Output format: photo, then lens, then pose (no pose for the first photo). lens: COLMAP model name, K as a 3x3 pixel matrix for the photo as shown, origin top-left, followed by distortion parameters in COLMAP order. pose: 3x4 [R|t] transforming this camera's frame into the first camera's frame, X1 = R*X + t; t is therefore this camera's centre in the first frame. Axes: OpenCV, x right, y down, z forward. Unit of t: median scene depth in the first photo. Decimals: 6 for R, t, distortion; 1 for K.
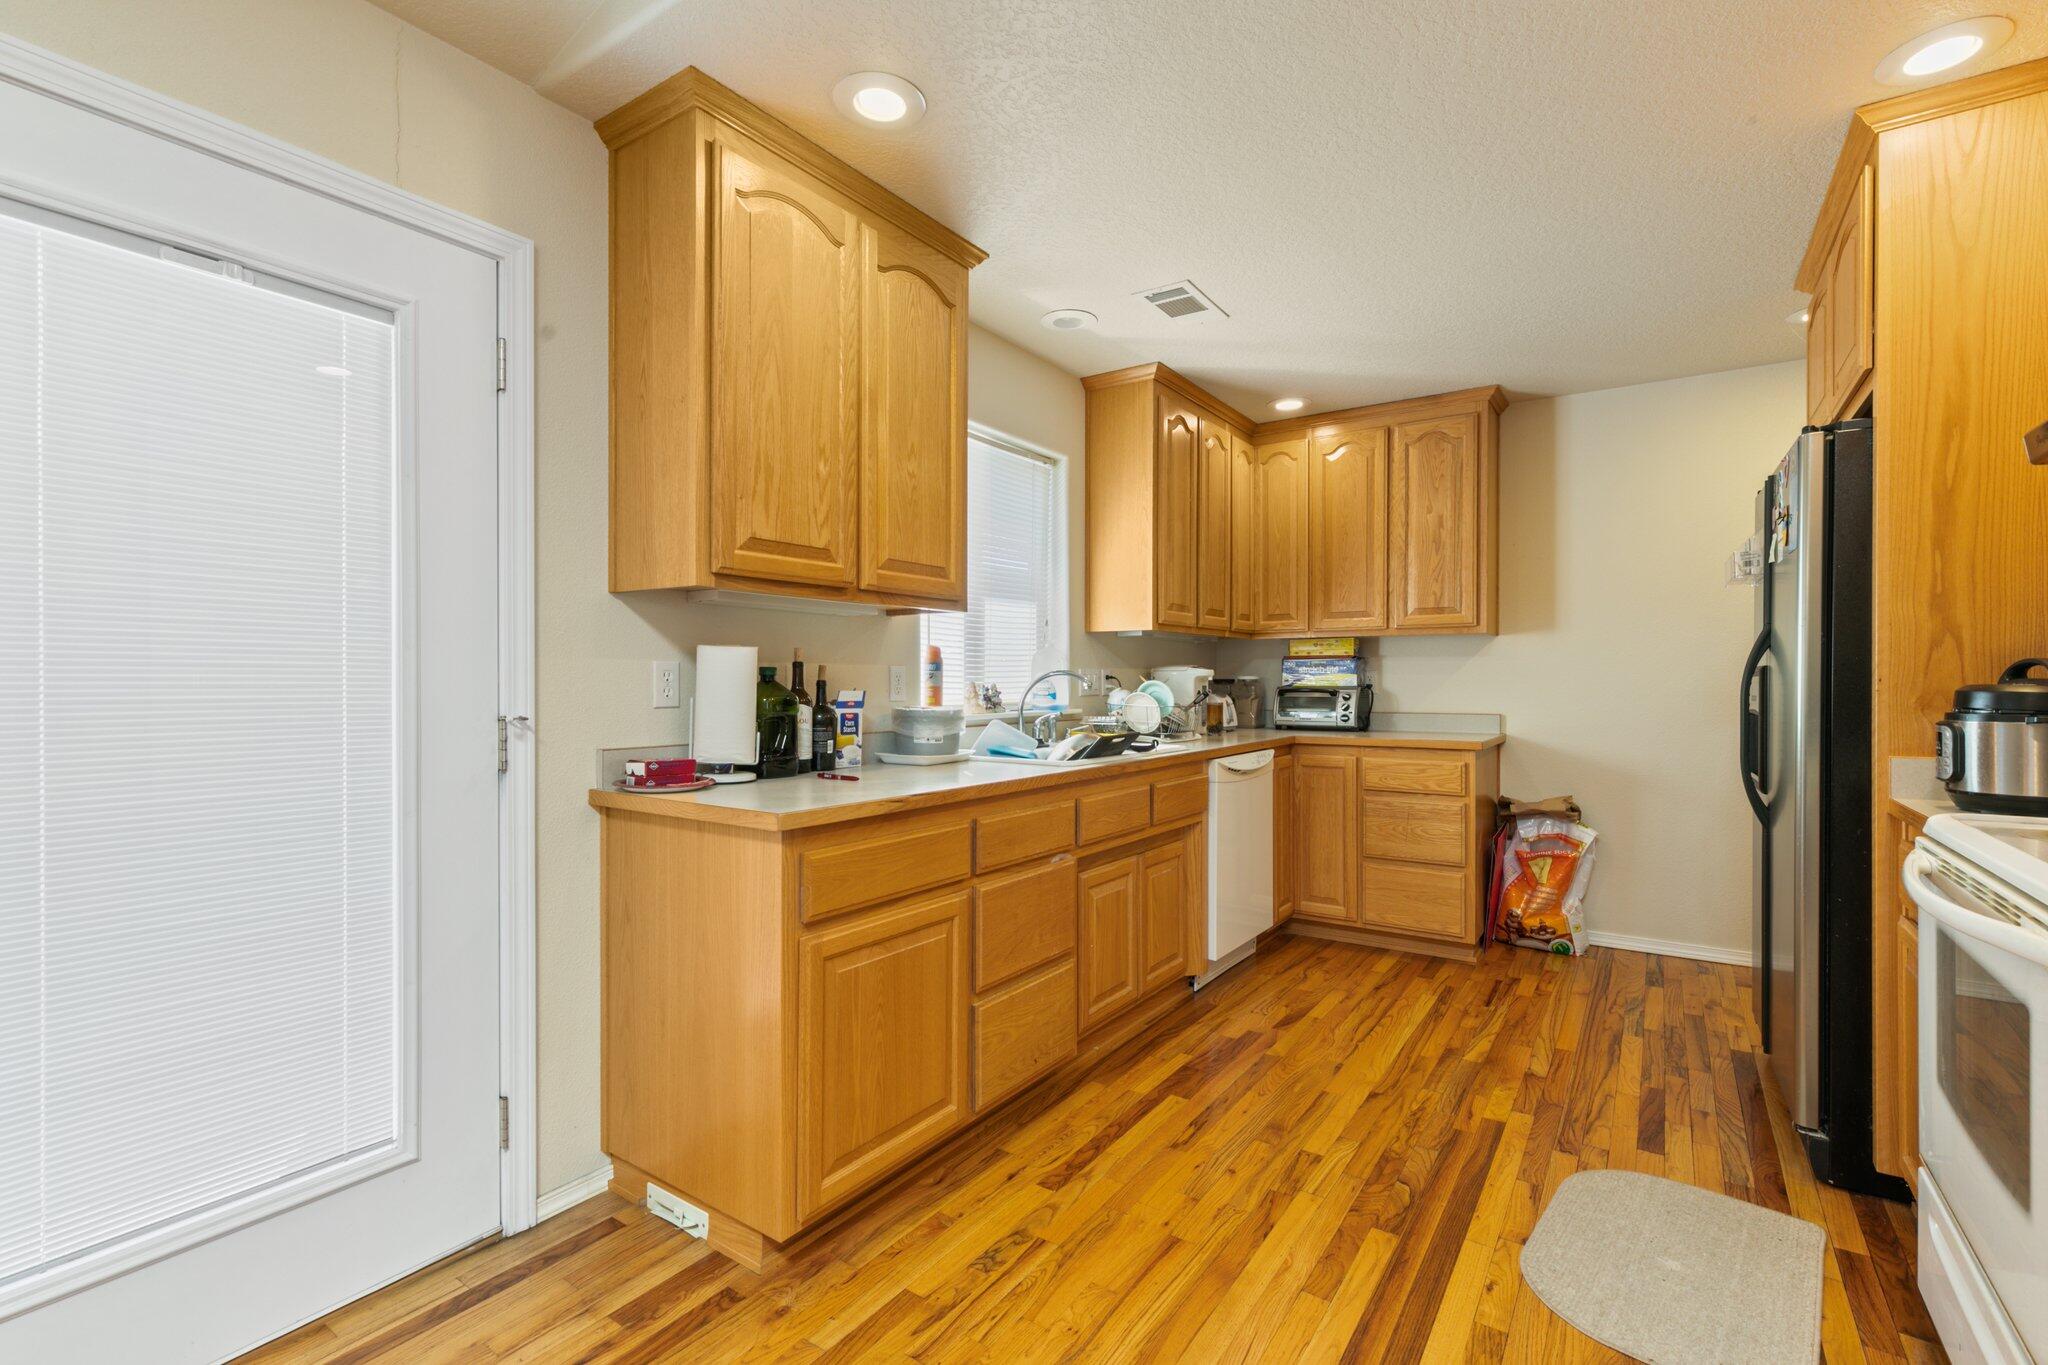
lens RADIAL K [[913.3, 0, 1040.0], [0, 913.3, 684.9], [0, 0, 1]] dist [0.006334, -0.000908]
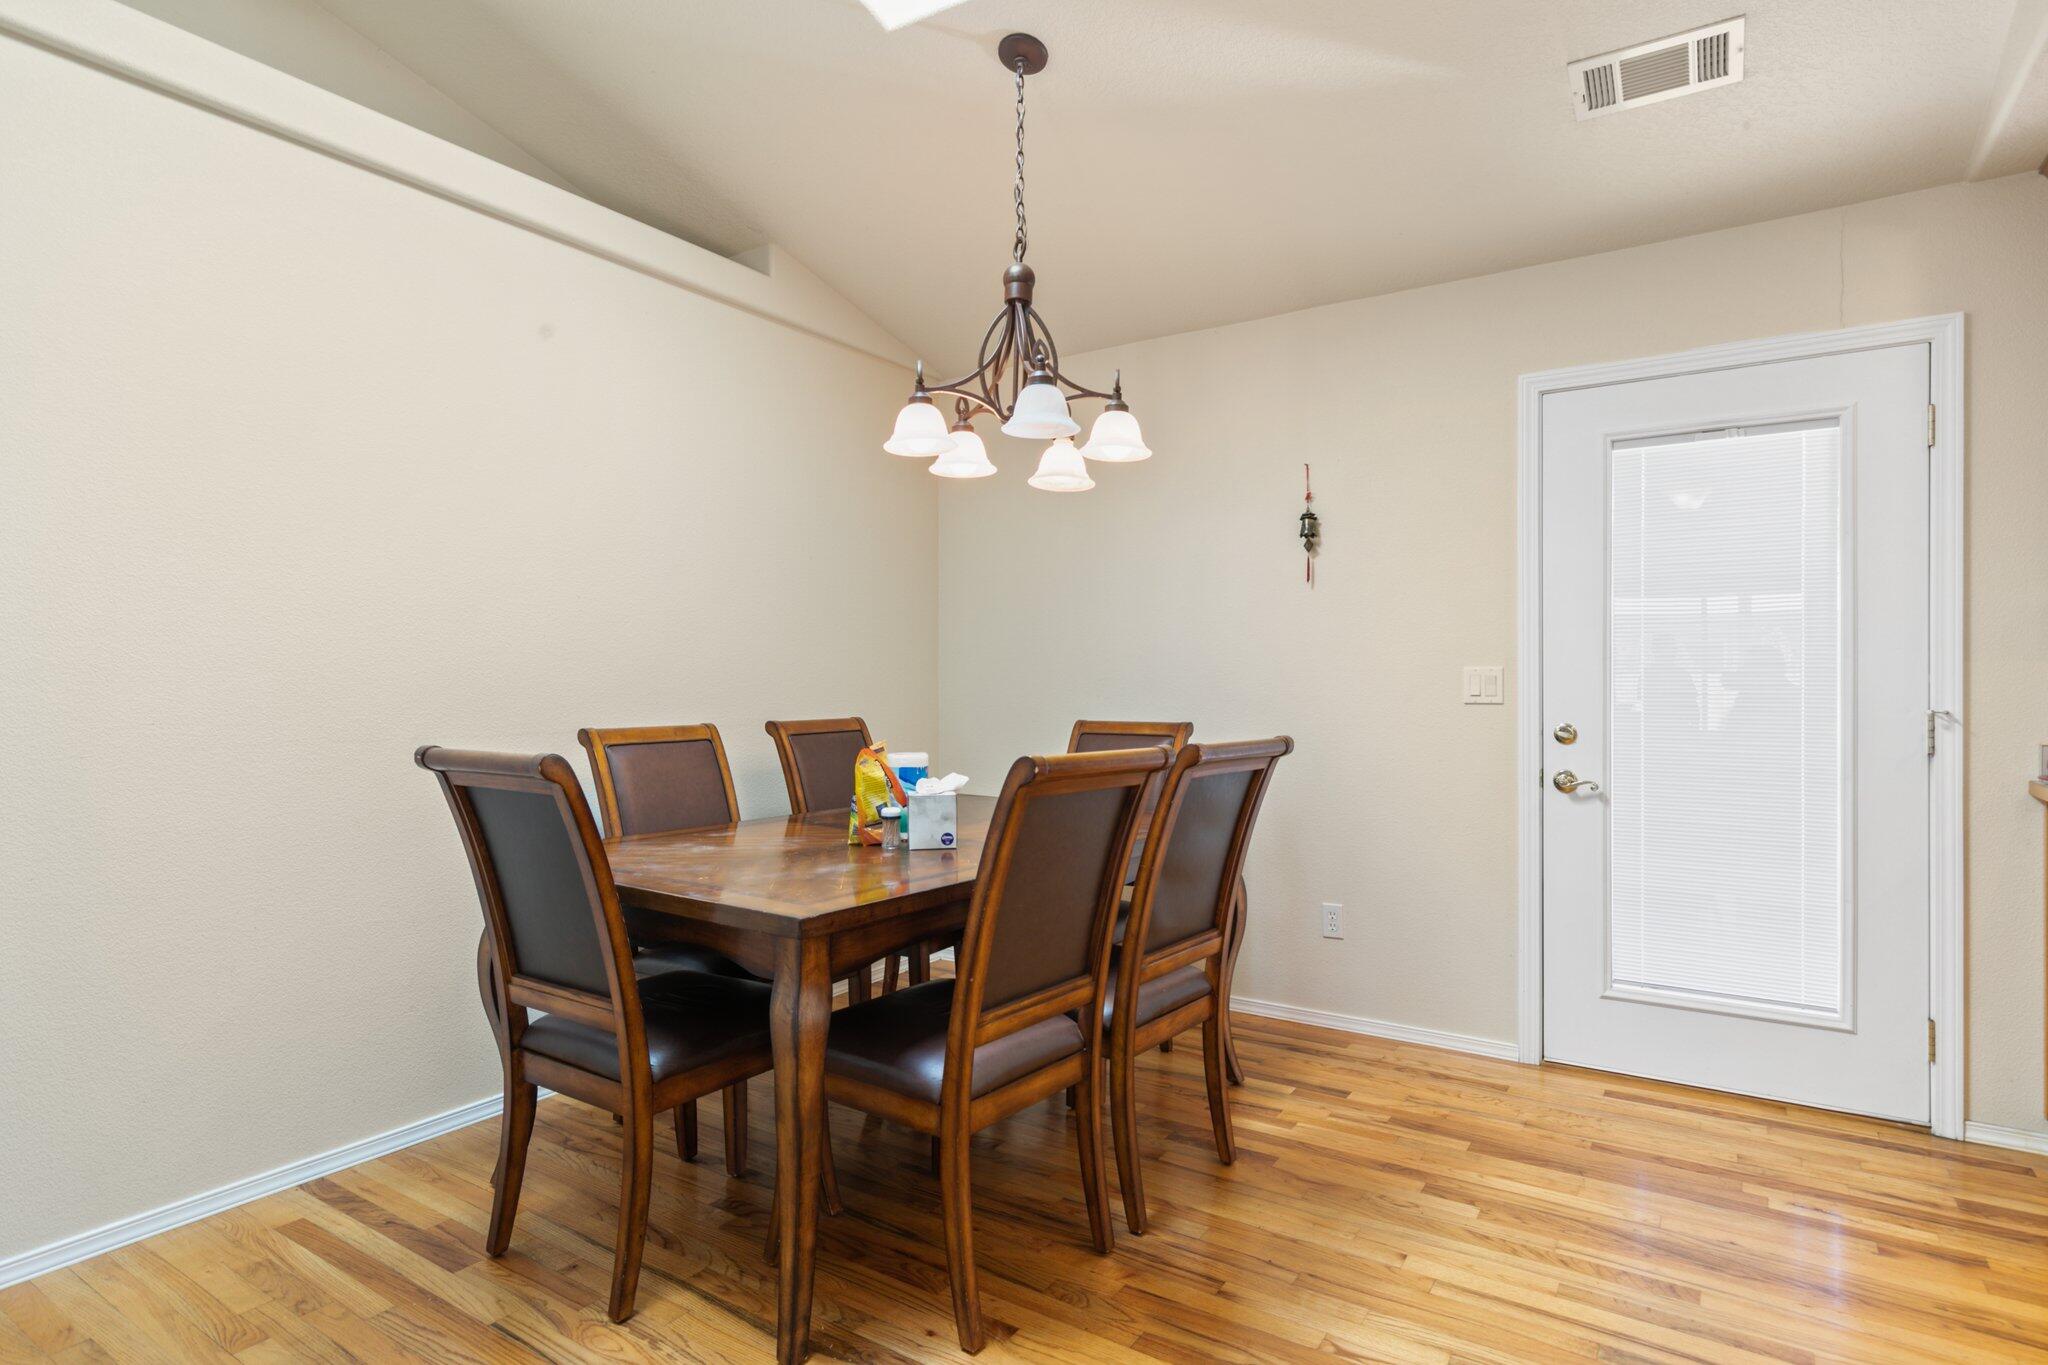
lens RADIAL K [[1074.2, 0, 1035.0], [0, 1074.2, 700.7], [0, 0, 1]] dist [0.001016, -0.000187]
pose [[0.014204, 0.018254, -0.999732, 0.622257], [0.002863, 0.999829, 0.018296, -0.006246], [0.999895, -0.003122, 0.014149, -0.167482]]
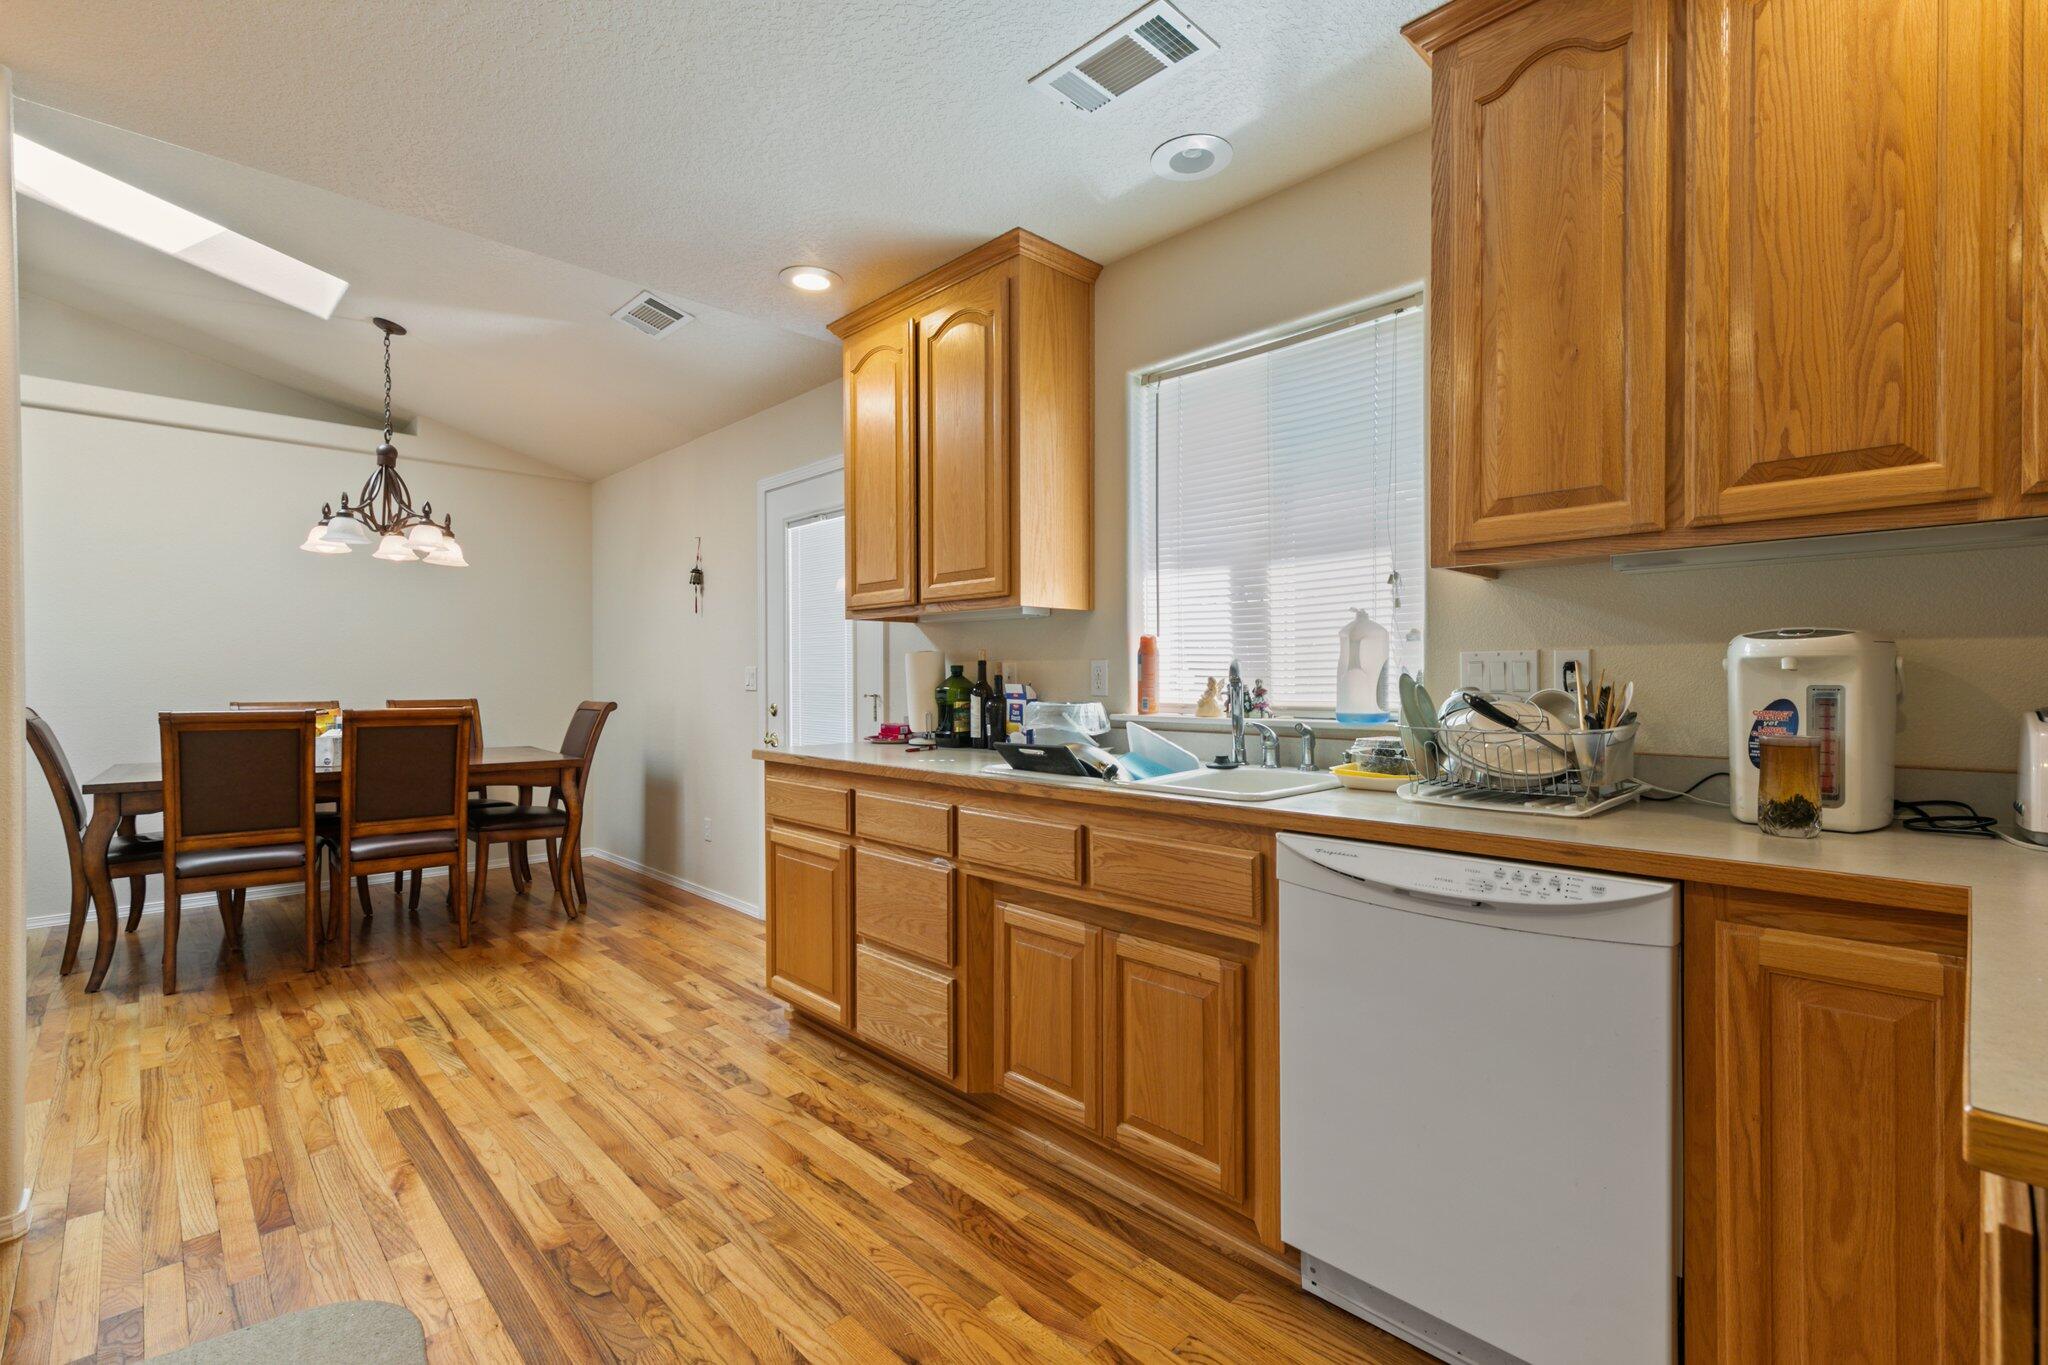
lens RADIAL K [[913.3, 0, 1039.3], [0, 913.3, 685.8], [0, 0, 1]] dist [0.006334, -0.000908]
pose [[-0.194715, 0.008225, -0.980825, 0.935030], [-0.002701, 0.999957, 0.008922, -0.002522], [0.980856, 0.004386, -0.194684, 1.289337]]
